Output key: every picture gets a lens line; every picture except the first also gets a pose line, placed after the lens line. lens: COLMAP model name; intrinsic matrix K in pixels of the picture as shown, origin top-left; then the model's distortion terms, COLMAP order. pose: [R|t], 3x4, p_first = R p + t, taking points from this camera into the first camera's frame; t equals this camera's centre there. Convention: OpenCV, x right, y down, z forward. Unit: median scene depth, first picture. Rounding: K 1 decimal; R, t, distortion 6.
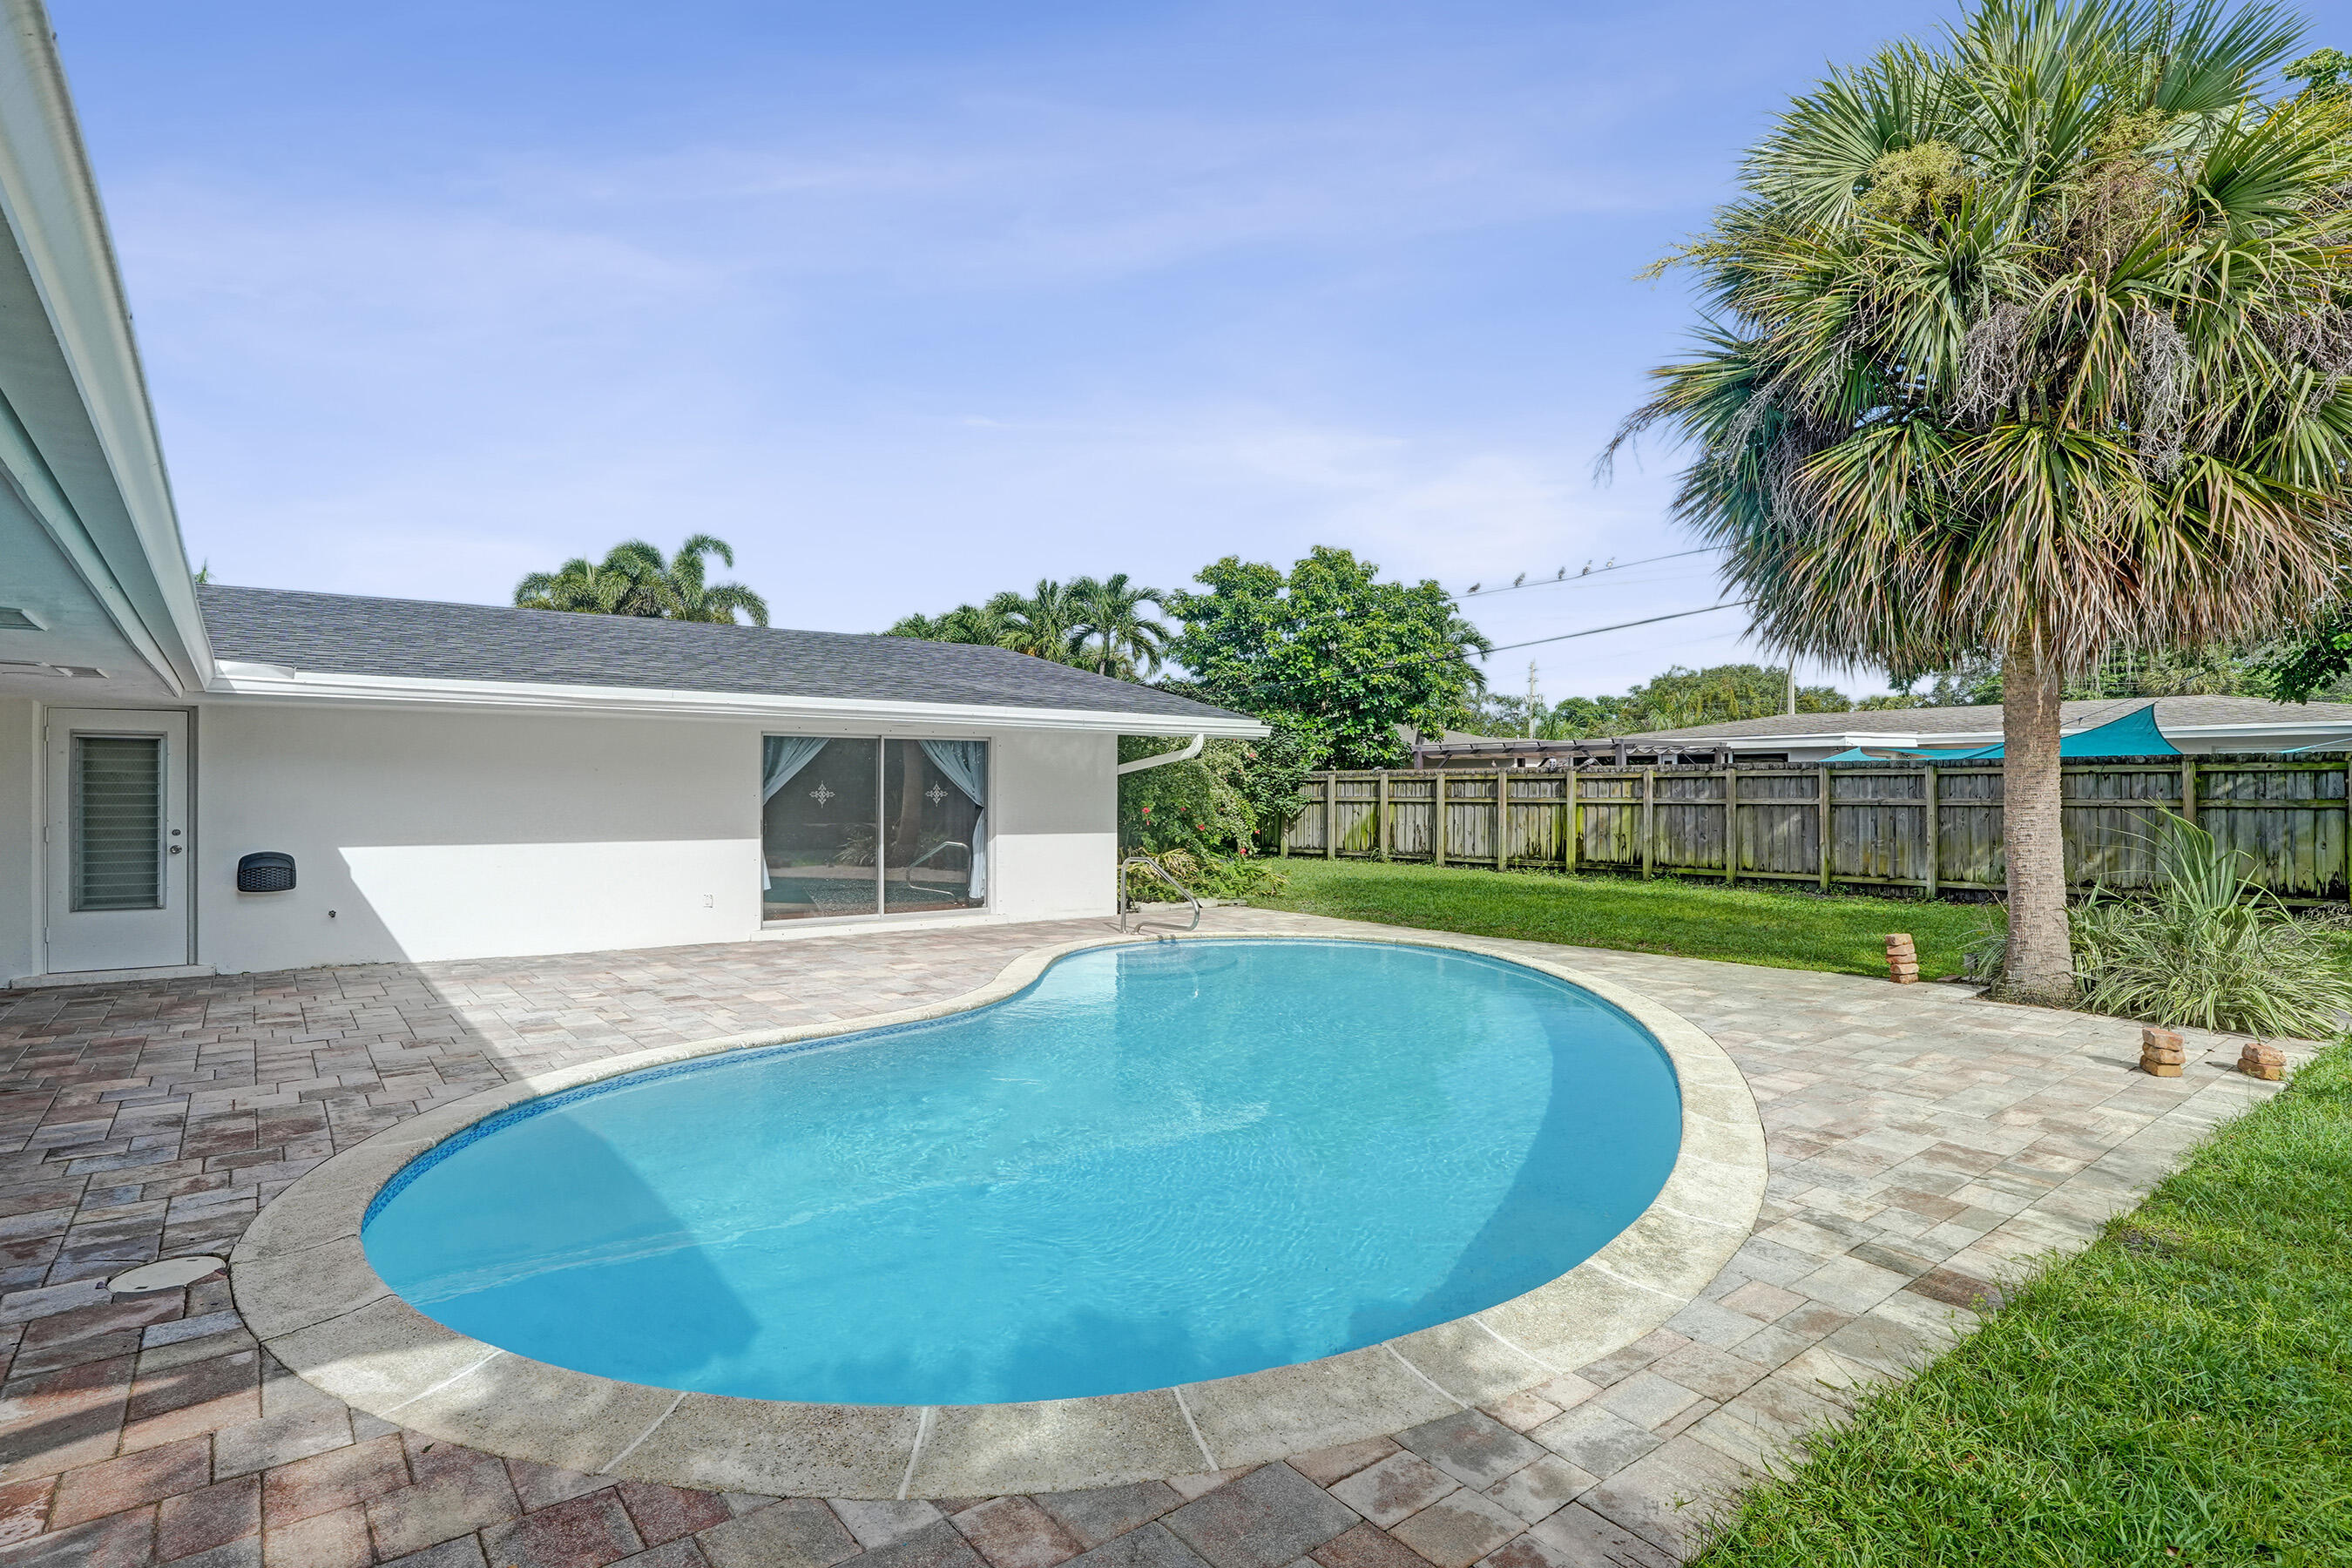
lens RADIAL K [[1227.5, 0, 1182.6], [0, 1227.5, 787.5], [0, 0, 1]] dist [-0.041208, 0.030527]
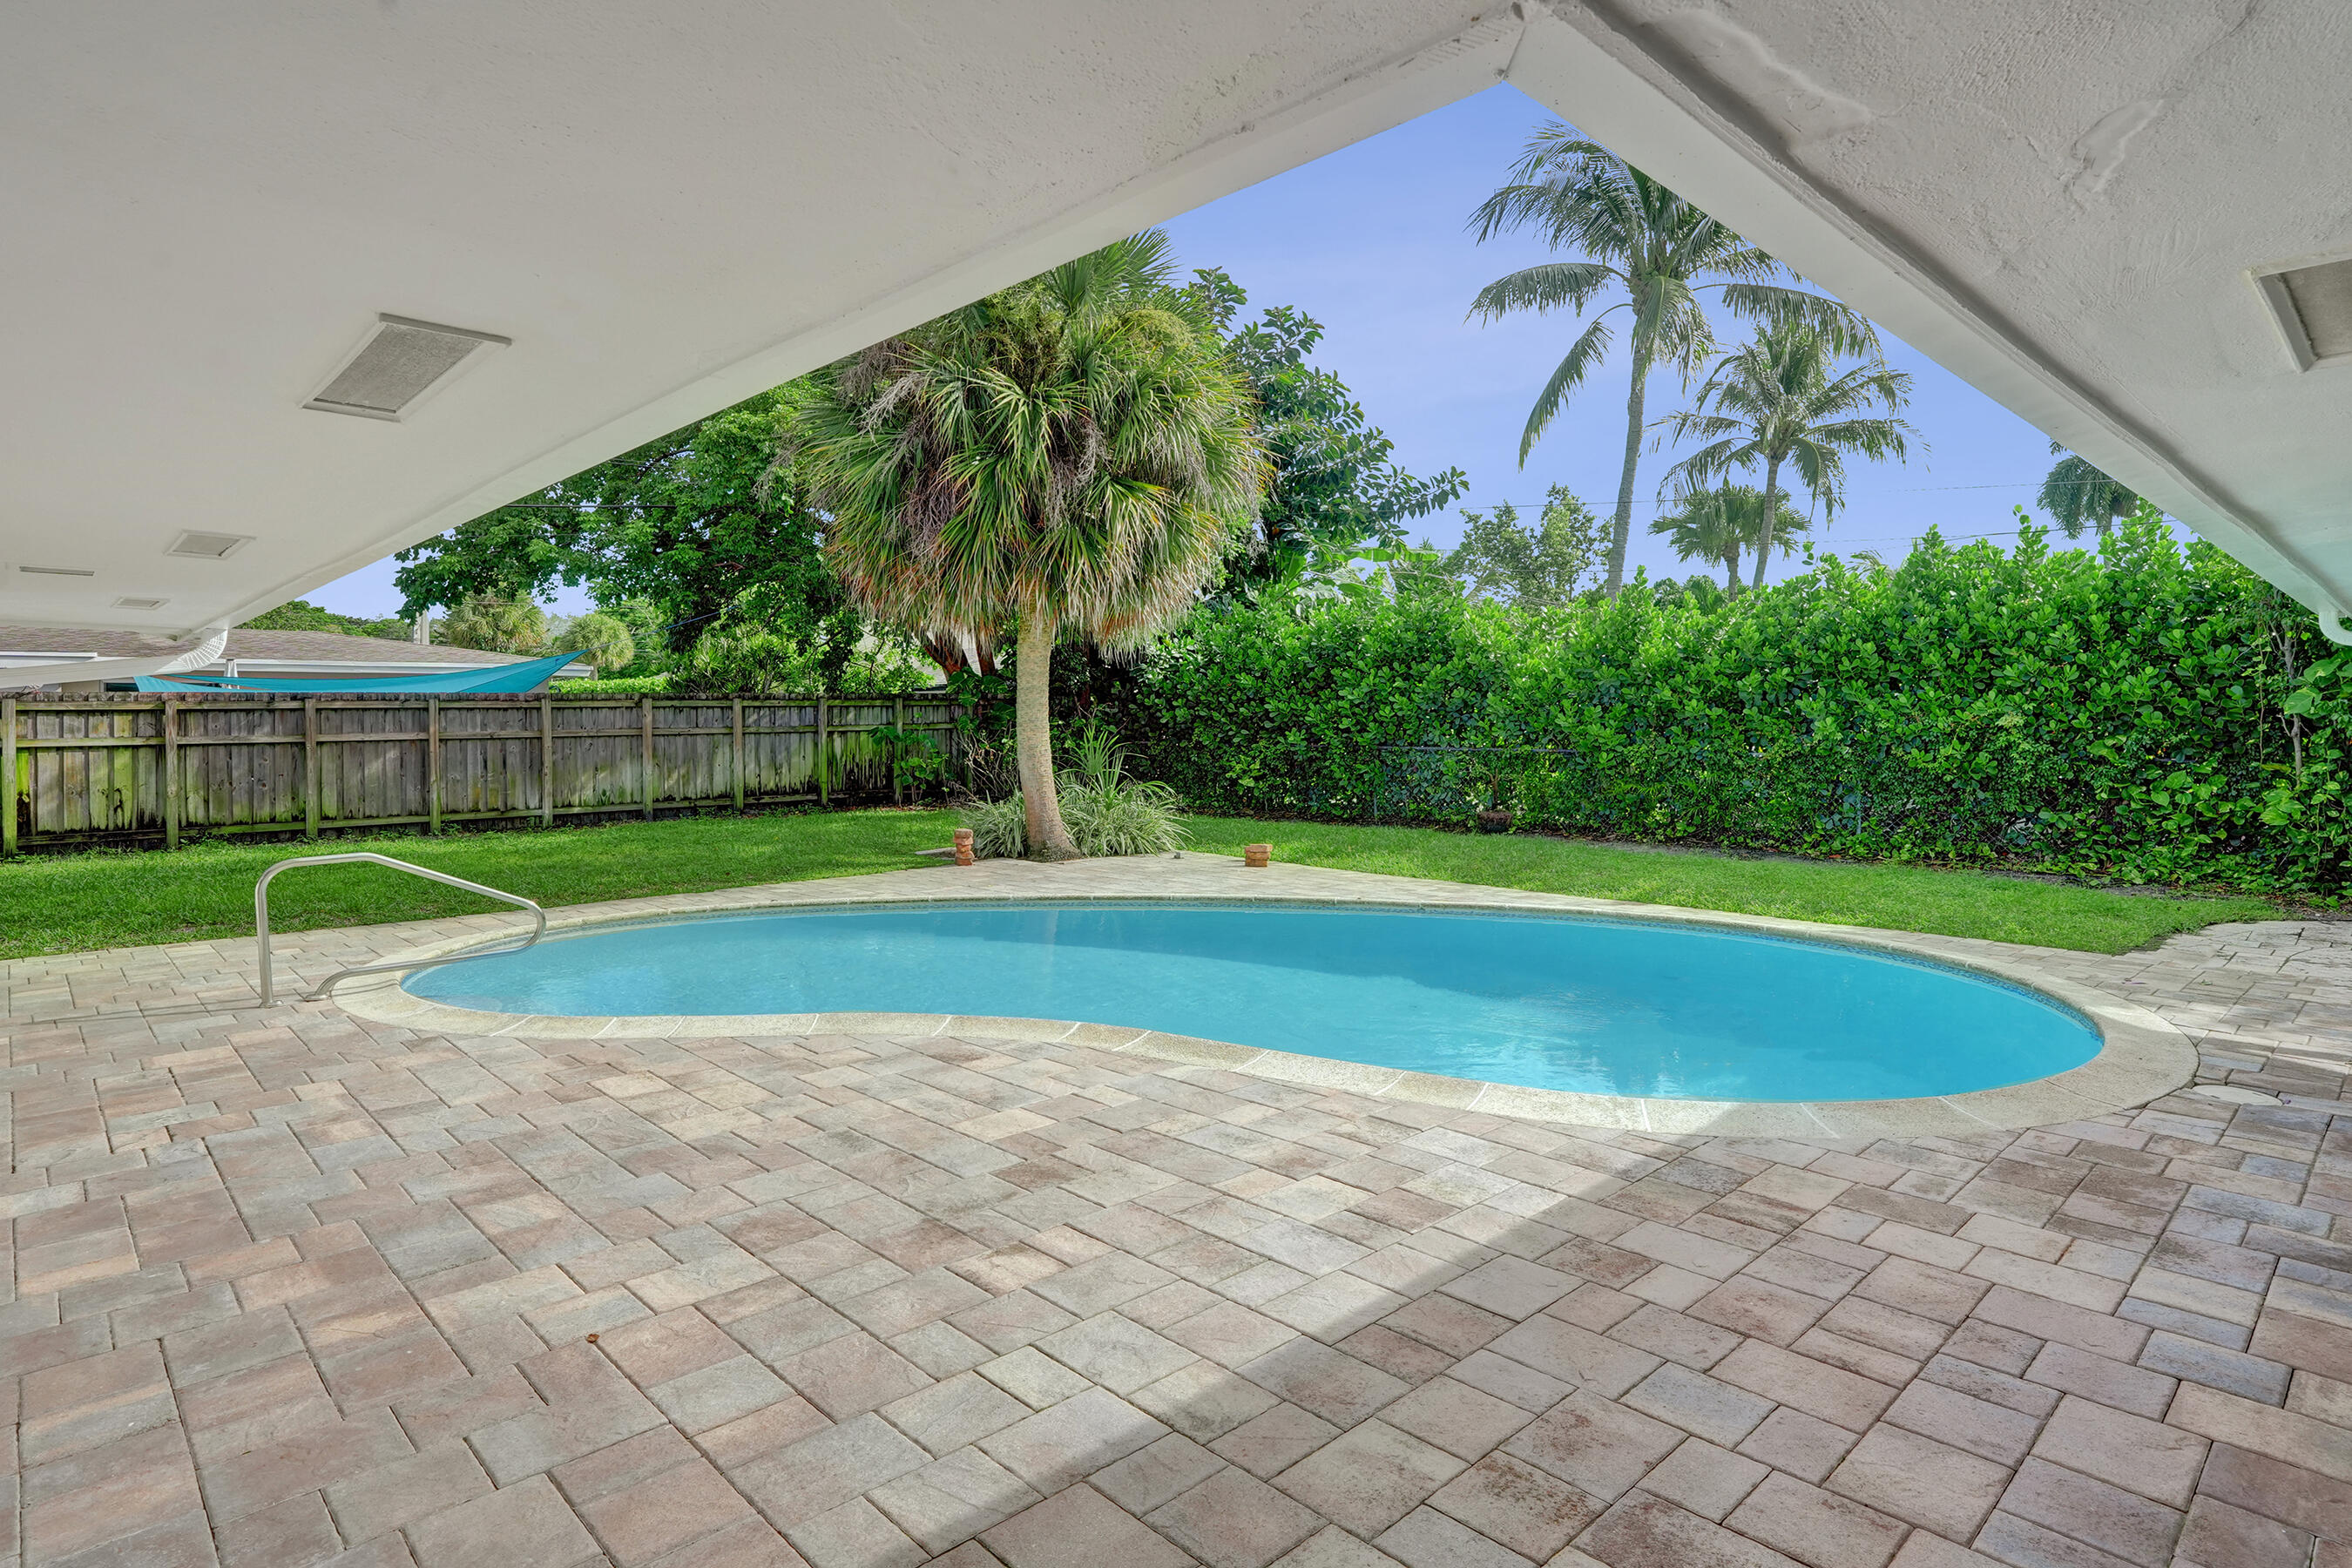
lens RADIAL K [[1284.4, 0, 1154.4], [0, 1284.4, 712.5], [0, 0, 1]] dist [-0.014076, 0.001381]
pose [[-0.086888, -0.001637, 0.996217, -0.487044], [0.004243, 0.999989, 0.002013, -0.005796], [-0.996209, 0.004401, -0.086880, 0.529983]]
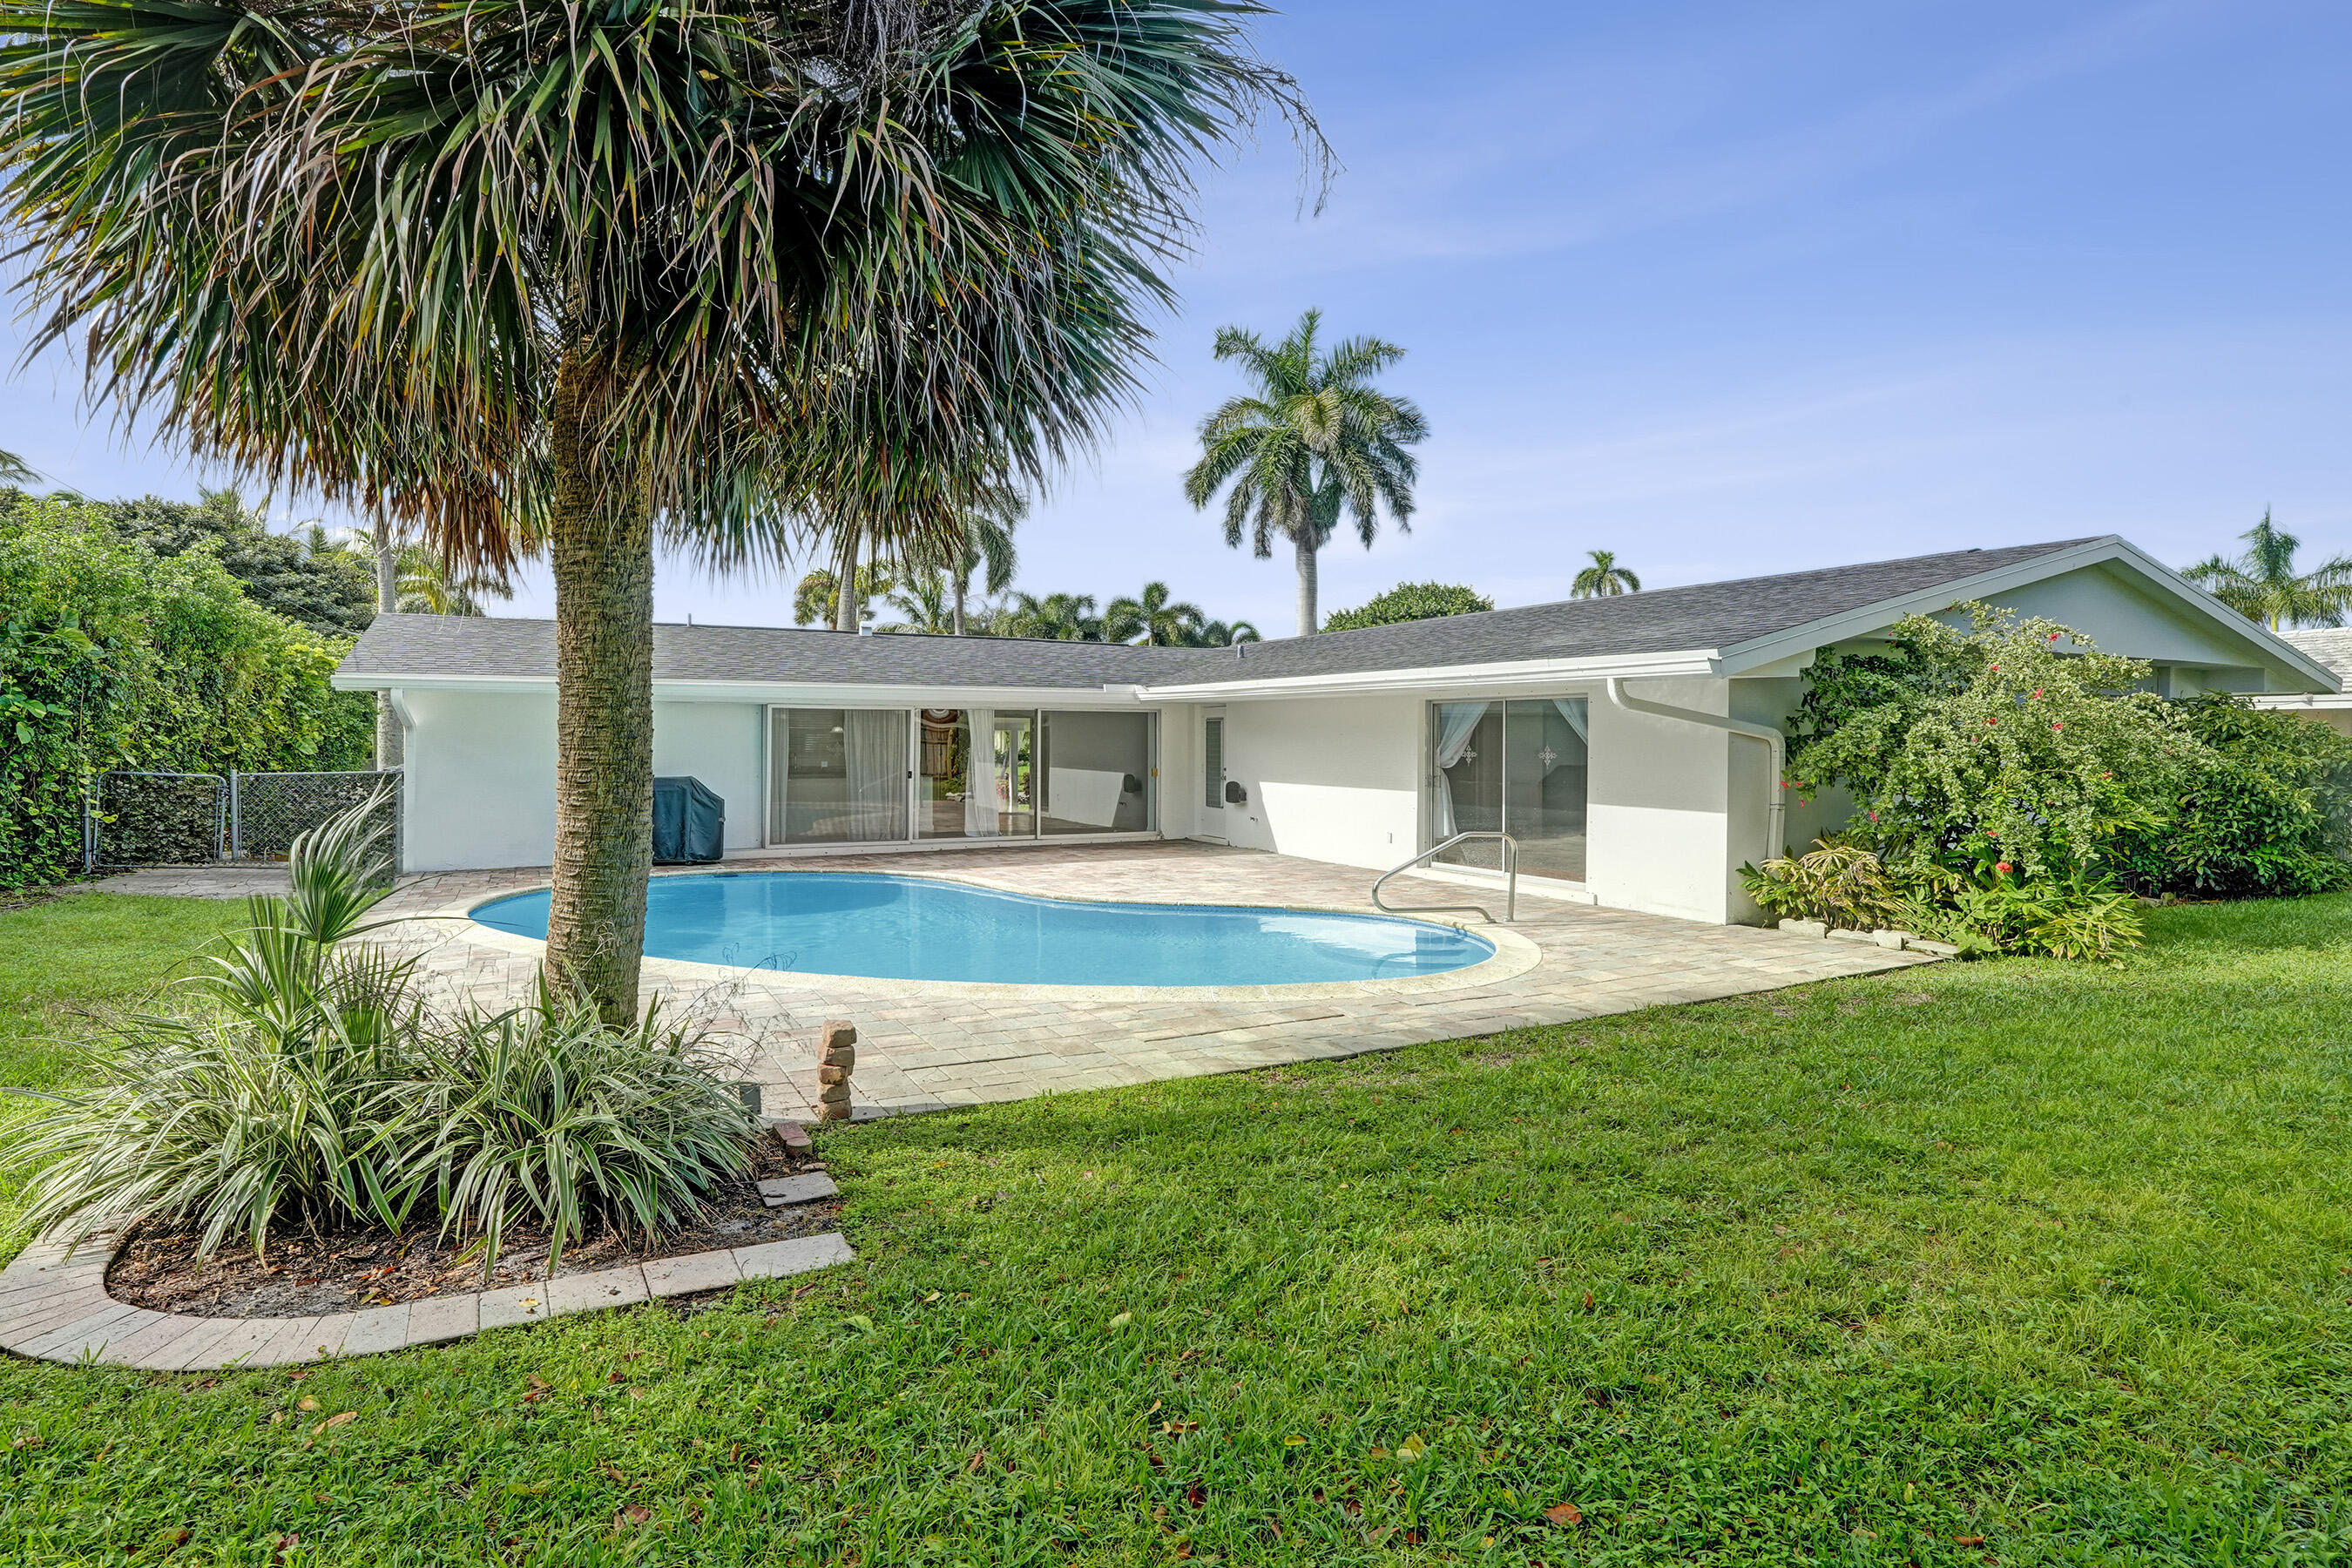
lens RADIAL K [[1243.1, 0, 1182.7], [0, 1243.1, 746.5], [0, 0, 1]] dist [-0.025793, 0.002475]
pose [[-0.166253, 0.004981, -0.986070, 0.639358], [-0.004028, 0.999975, 0.005730, -0.003712], [0.986075, 0.004924, -0.166229, 0.721660]]
